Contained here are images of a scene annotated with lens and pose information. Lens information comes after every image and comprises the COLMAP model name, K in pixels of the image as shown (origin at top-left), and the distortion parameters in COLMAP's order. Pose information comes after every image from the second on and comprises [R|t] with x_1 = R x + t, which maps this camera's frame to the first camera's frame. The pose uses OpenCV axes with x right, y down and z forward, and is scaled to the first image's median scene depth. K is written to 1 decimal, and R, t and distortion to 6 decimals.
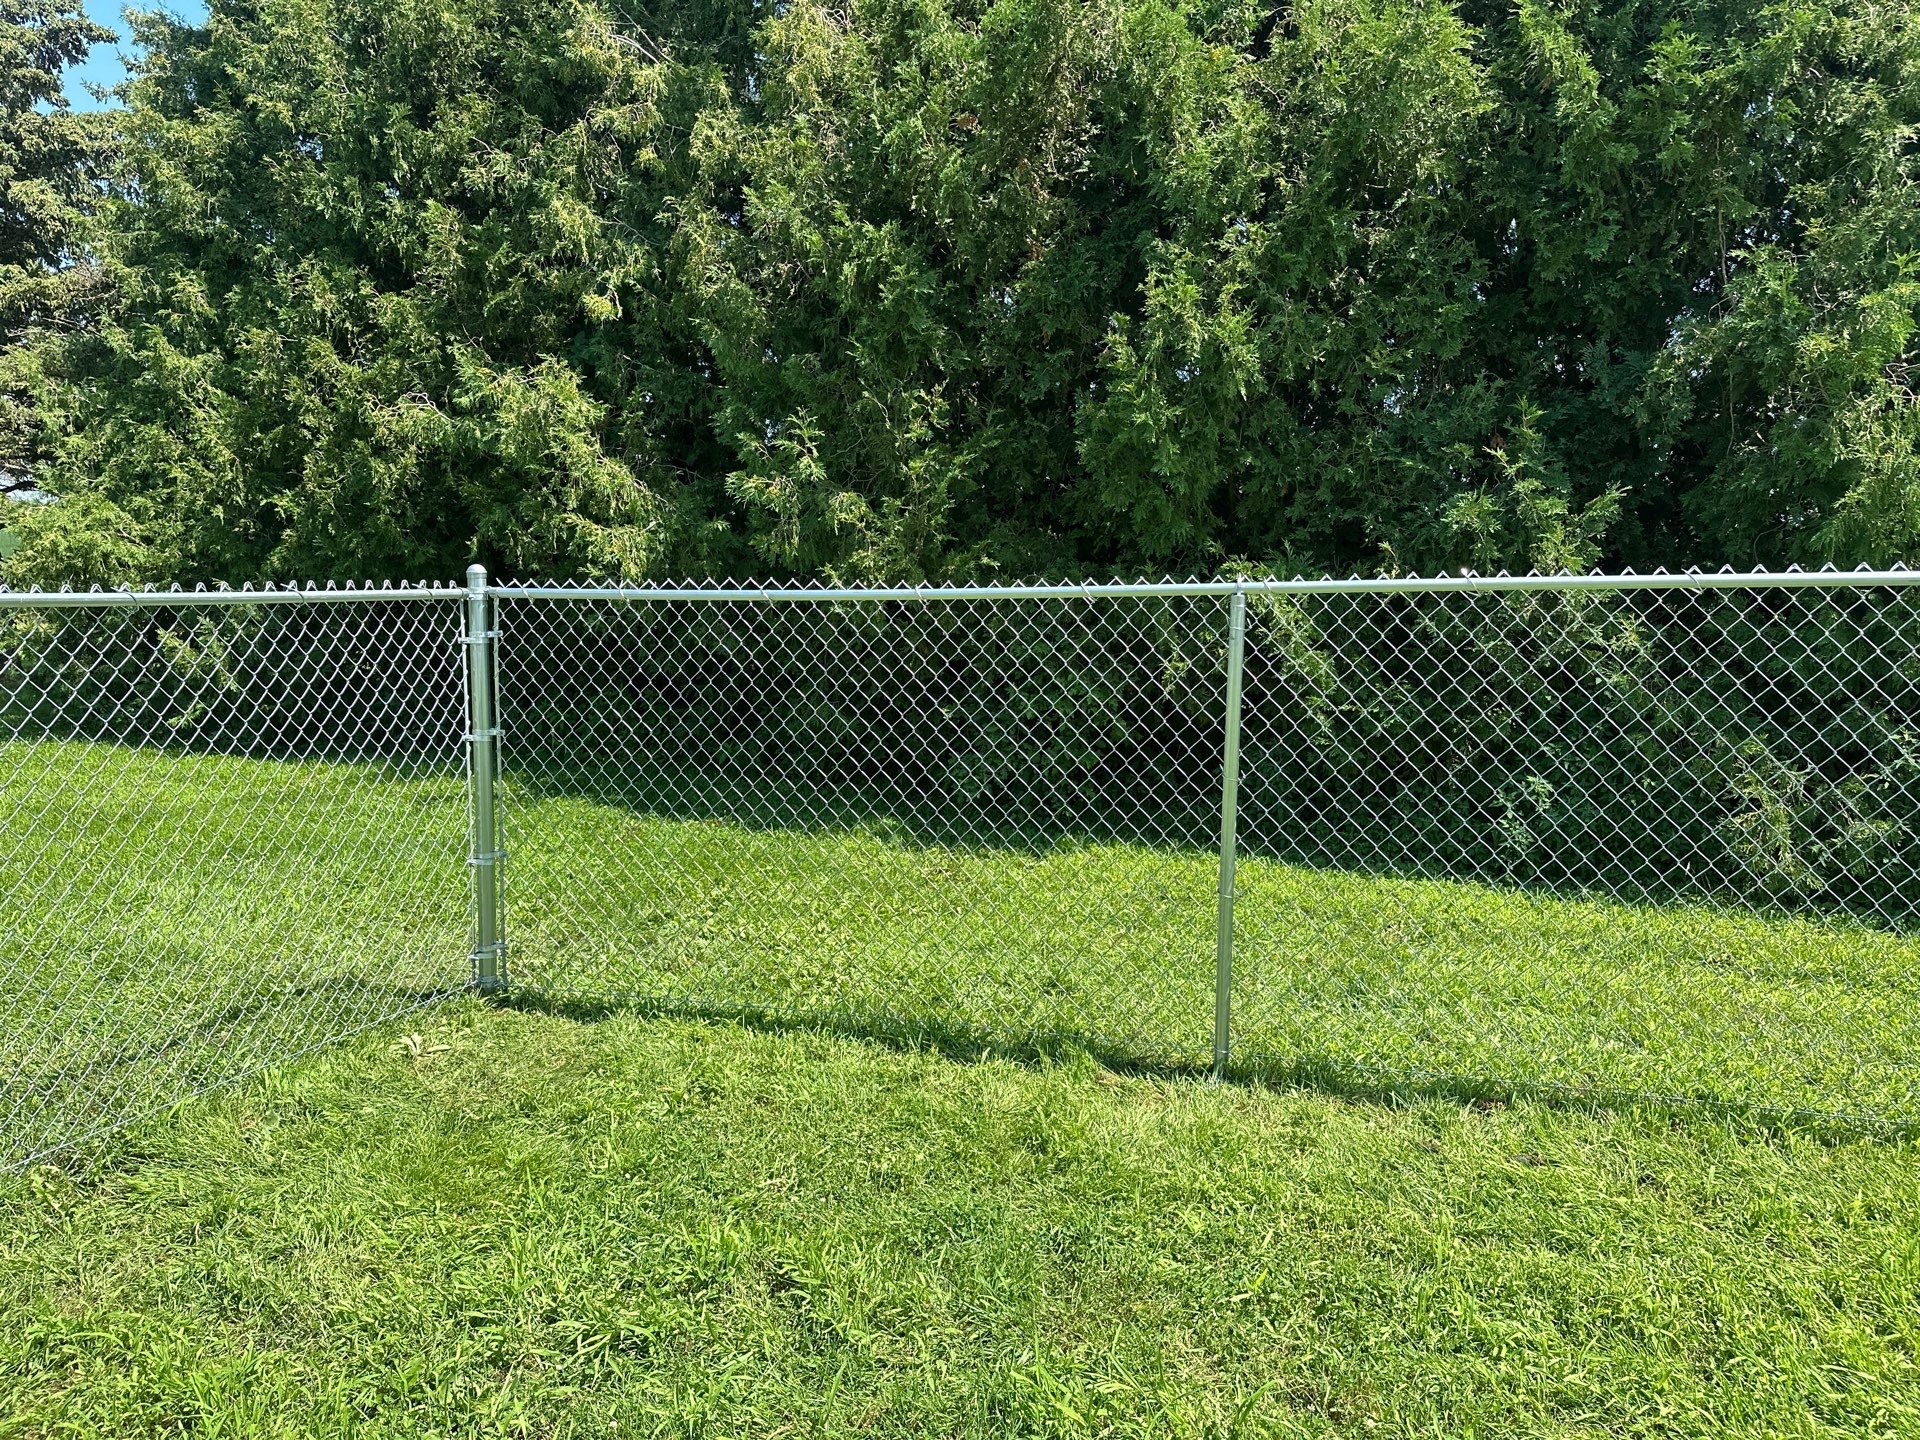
lens RADIAL K [[1344.0, 0, 960.0], [0, 1344.0, 720.0], [0, 0, 1]] dist [0.078822, -0.061306]
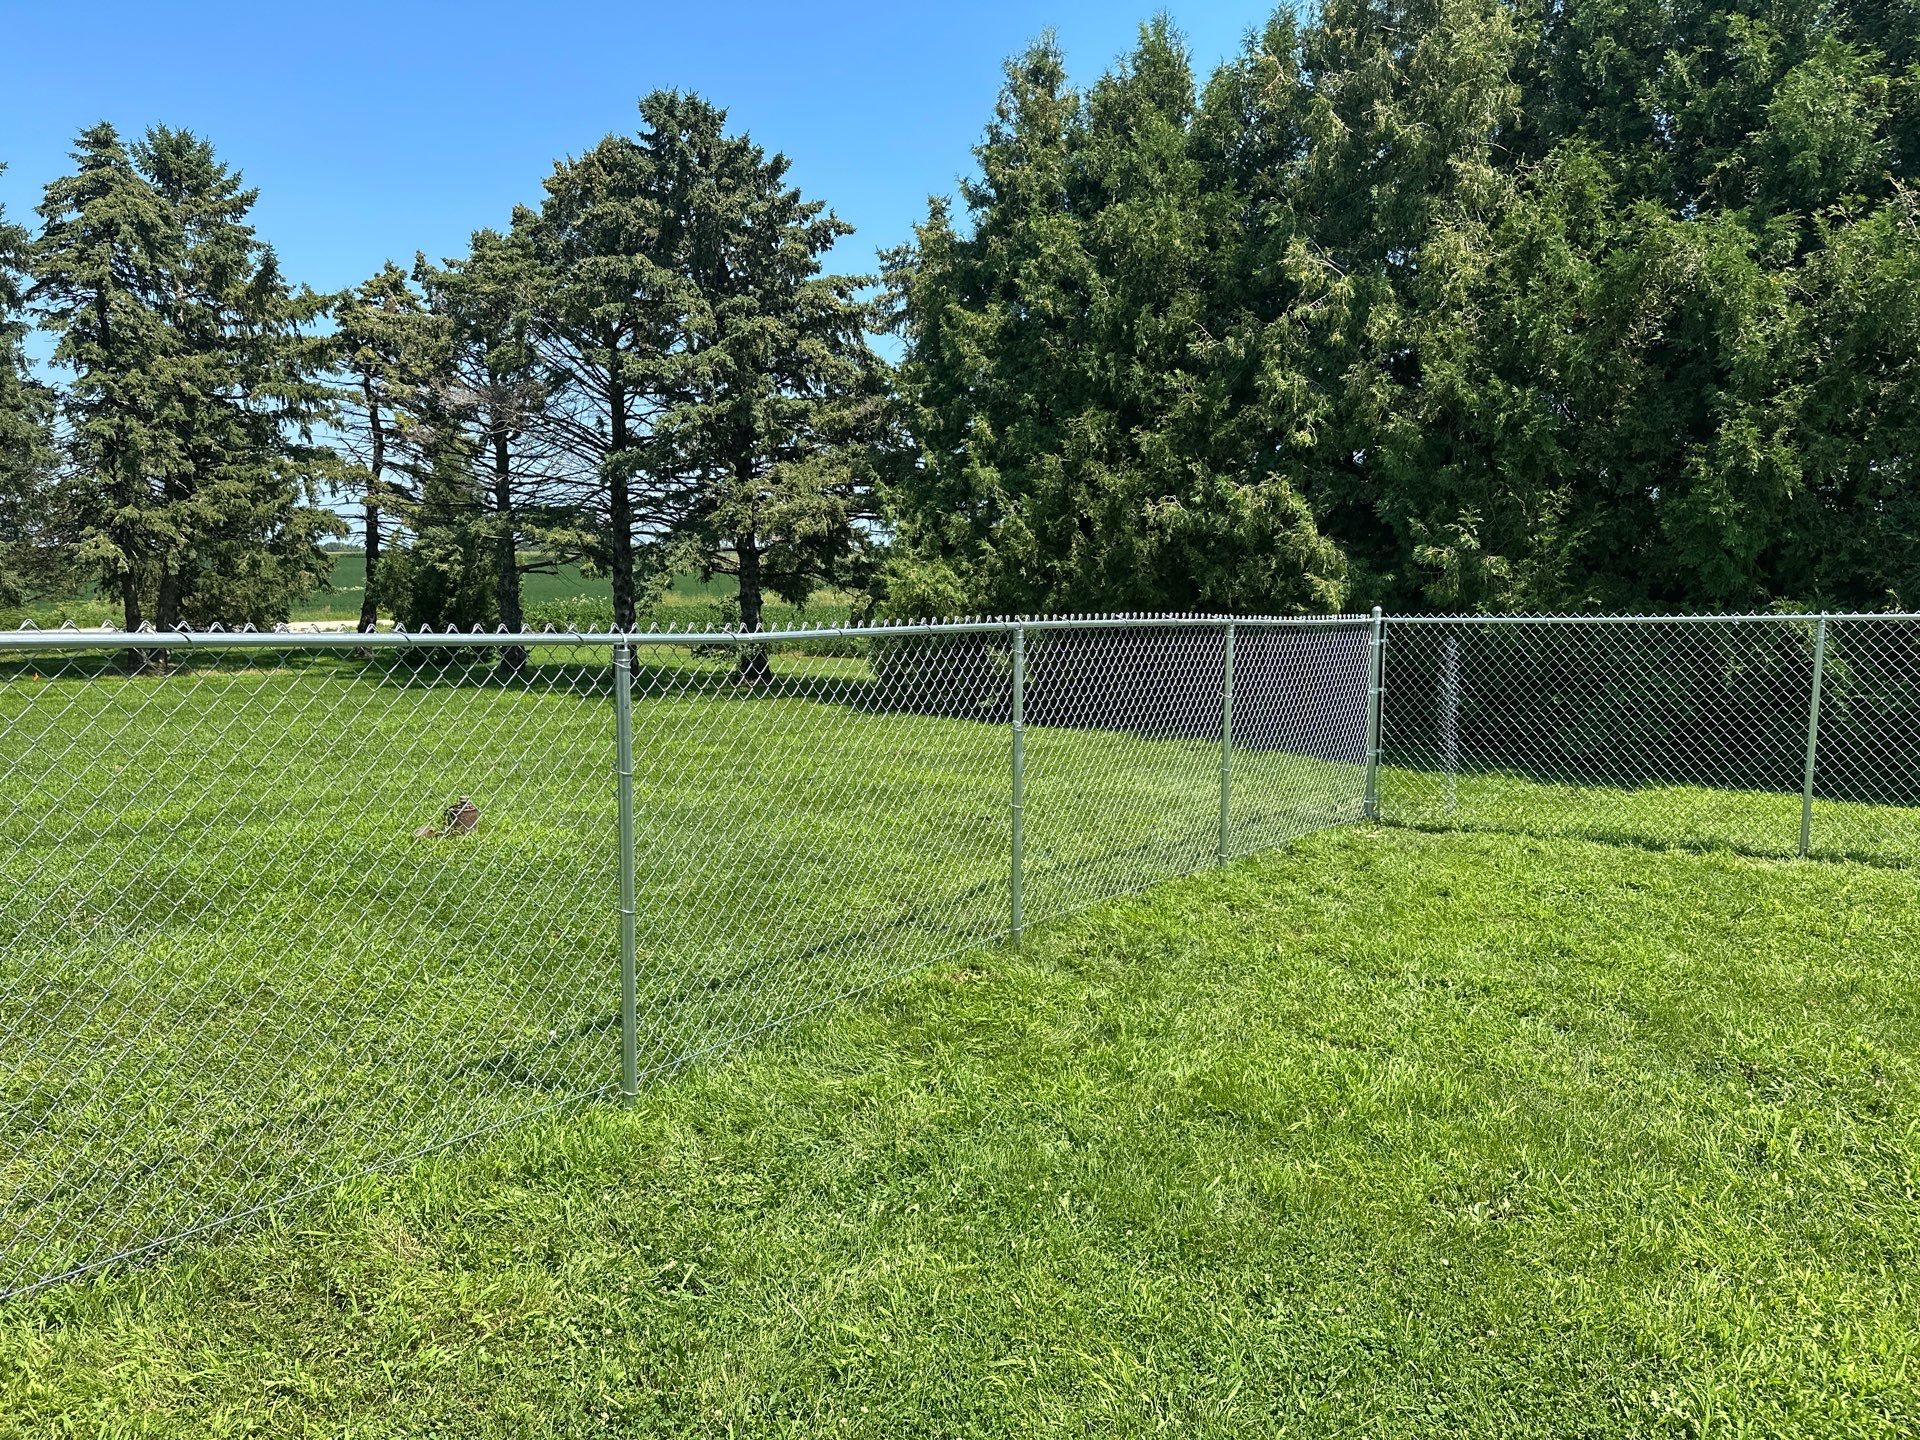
lens RADIAL K [[1369.9, 0, 960.3], [0, 1369.9, 739.0], [0, 0, 1]] dist [0.004385, 0.000869]
pose [[0.964070, 0.023514, -0.264605, -0.260014], [-0.026274, 0.999631, -0.006894, 0.070950], [0.264345, 0.013598, 0.964332, -0.705190]]
